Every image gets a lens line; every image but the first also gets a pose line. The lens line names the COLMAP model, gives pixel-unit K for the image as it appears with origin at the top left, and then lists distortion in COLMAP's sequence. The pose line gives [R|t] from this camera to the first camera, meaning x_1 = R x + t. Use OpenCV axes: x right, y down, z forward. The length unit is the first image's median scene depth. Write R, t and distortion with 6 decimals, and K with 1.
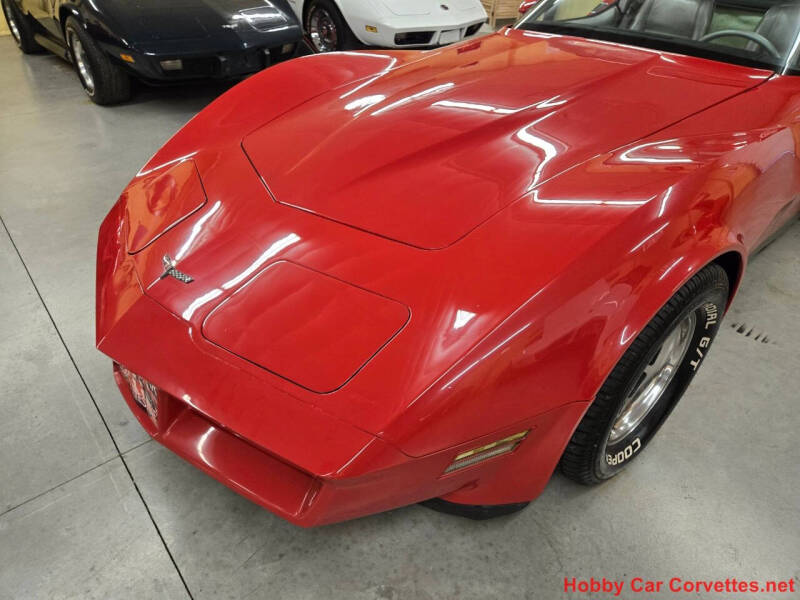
lens RADIAL K [[537.2, 0, 400.0], [0, 537.2, 300.0], [0, 0, 1]] dist [0.068899, -0.057950]
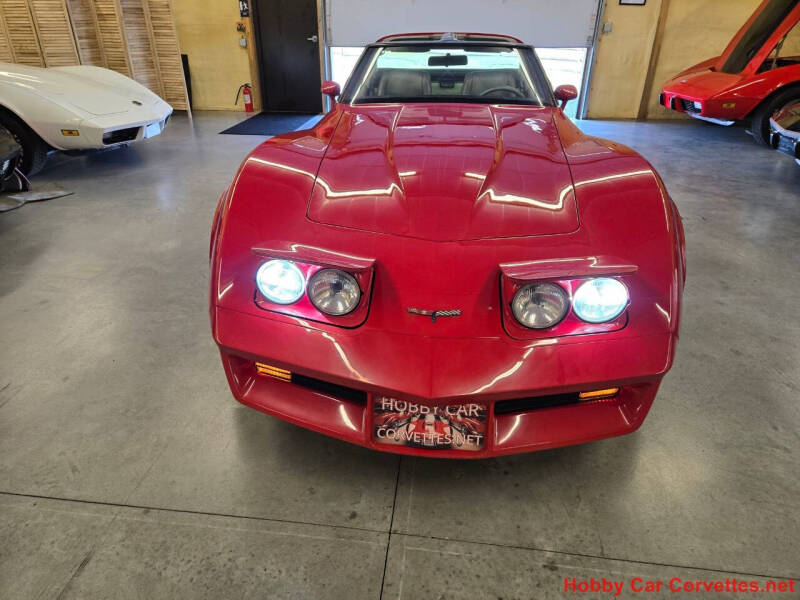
lens RADIAL K [[541.5, 0, 398.3], [0, 541.5, 299.9], [0, 0, 1]] dist [0.068124, -0.058880]
pose [[0.724164, -0.329006, 0.606087, -0.431897], [0.406425, 0.913625, 0.010344, -0.046164], [-0.557140, 0.238838, 0.795331, 0.048314]]
